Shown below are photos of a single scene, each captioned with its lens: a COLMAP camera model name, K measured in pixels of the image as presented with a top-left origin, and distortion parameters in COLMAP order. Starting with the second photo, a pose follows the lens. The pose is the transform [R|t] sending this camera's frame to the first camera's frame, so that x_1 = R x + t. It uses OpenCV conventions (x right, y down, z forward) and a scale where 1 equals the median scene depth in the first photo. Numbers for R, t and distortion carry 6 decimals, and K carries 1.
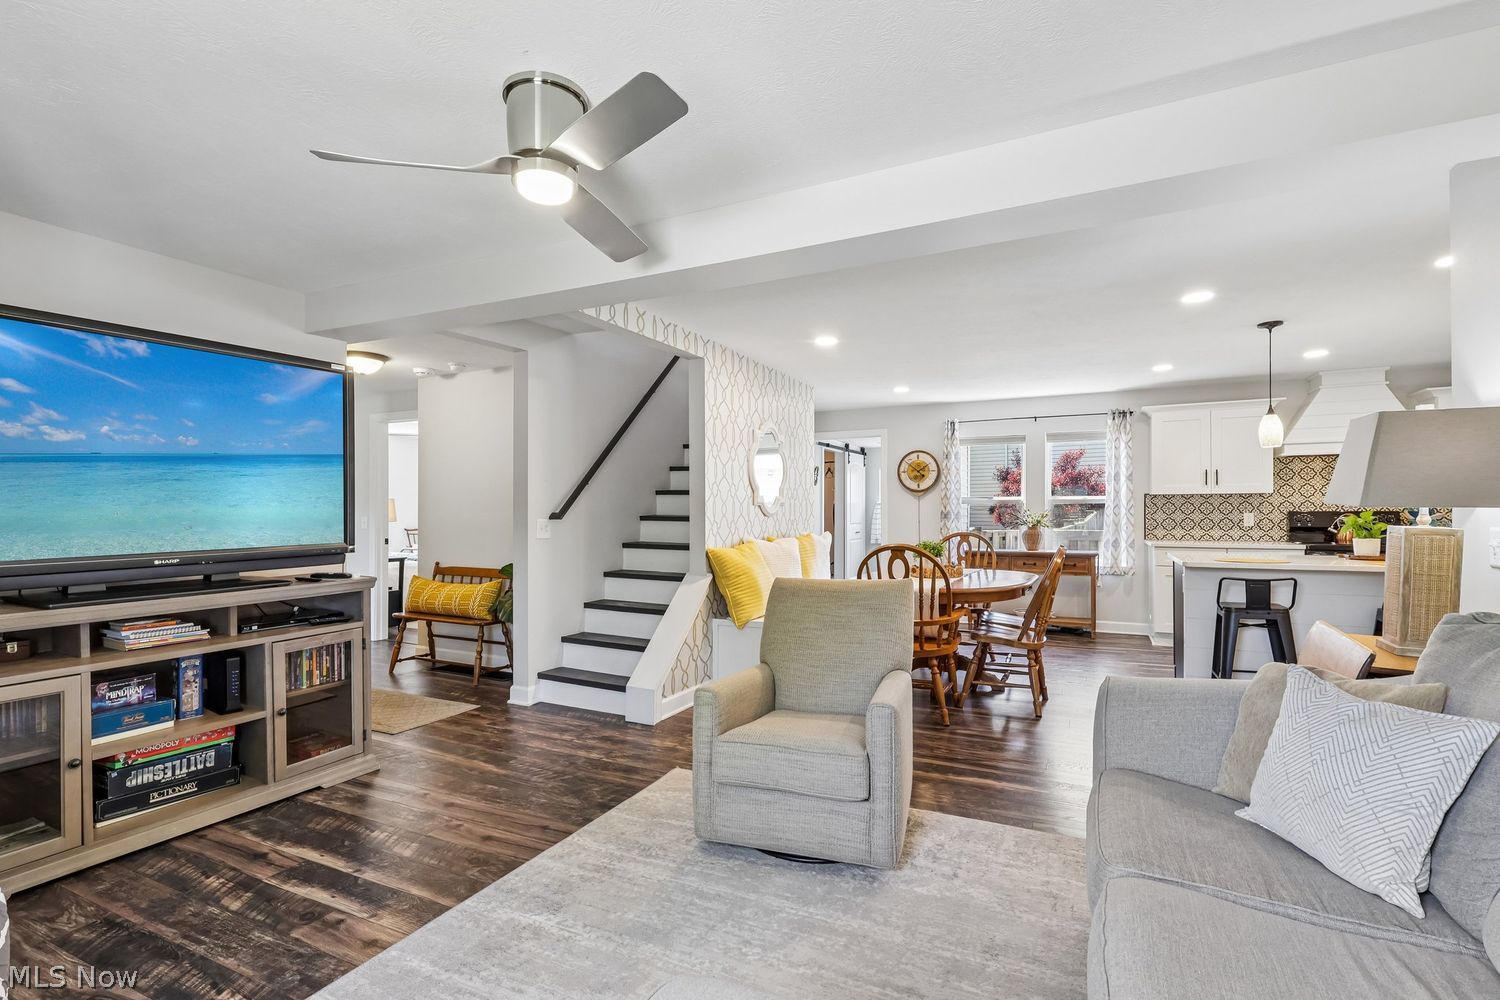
lens RADIAL K [[703.3, 0, 742.2], [0, 703.3, 513.5], [0, 0, 1]] dist [0.001000, 0.001486]
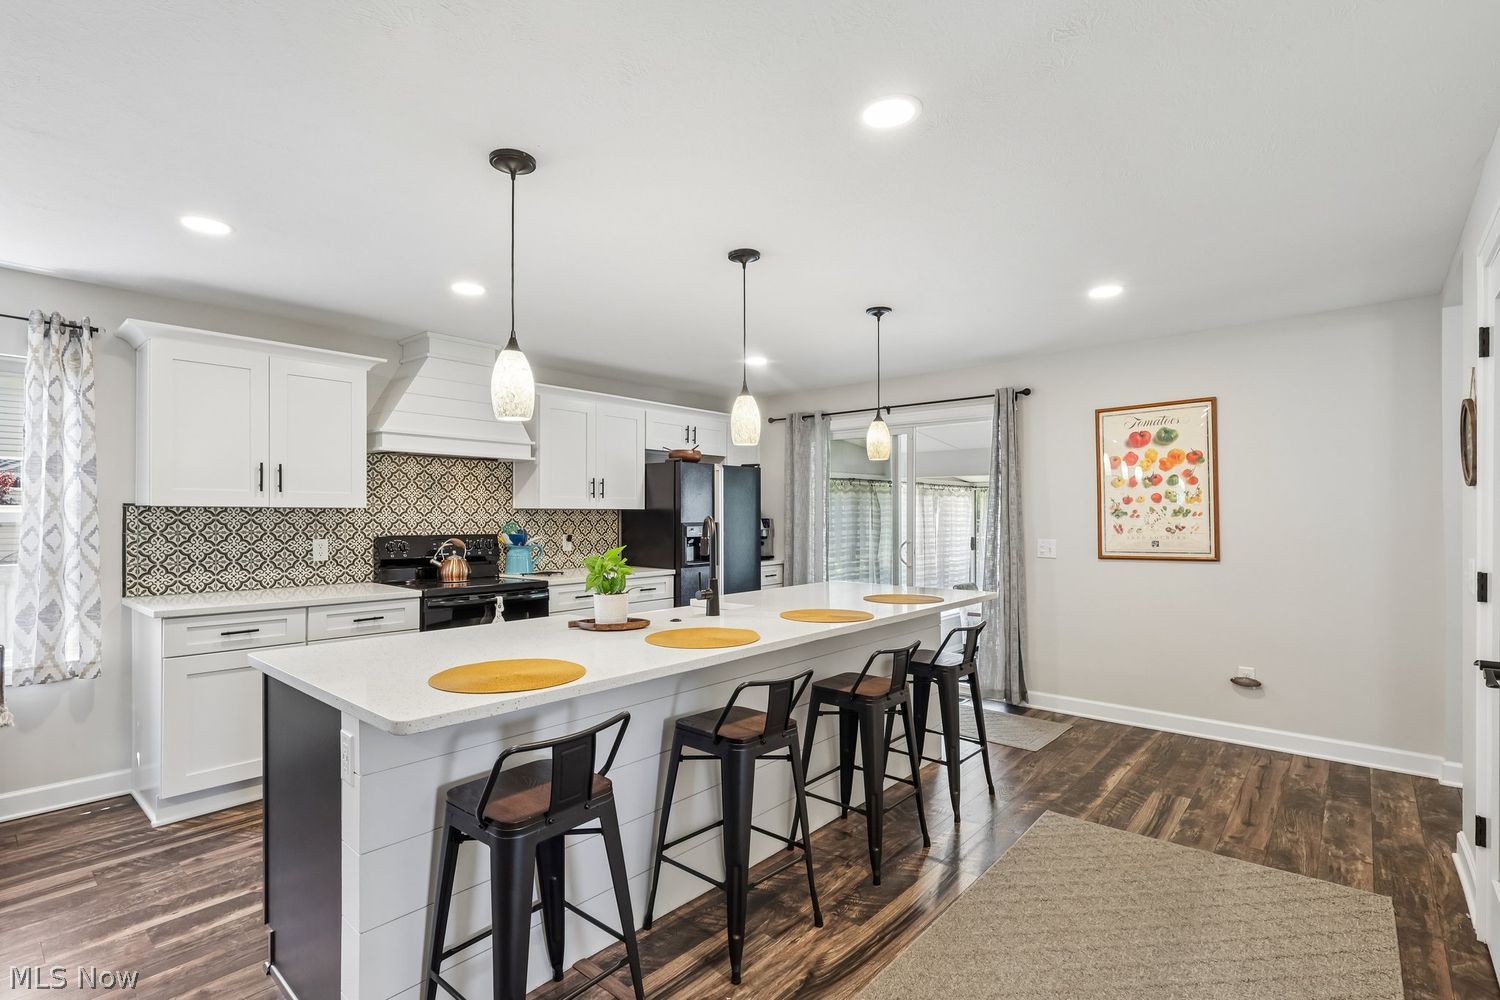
lens RADIAL K [[703.3, 0, 750.5], [0, 703.3, 512.6], [0, 0, 1]] dist [0.001000, 0.001486]
pose [[0.252130, 0.009973, 0.967642, 0.218905], [0.001064, 0.999943, -0.010583, -0.016916], [-0.967693, 0.003698, 0.252105, 0.477652]]
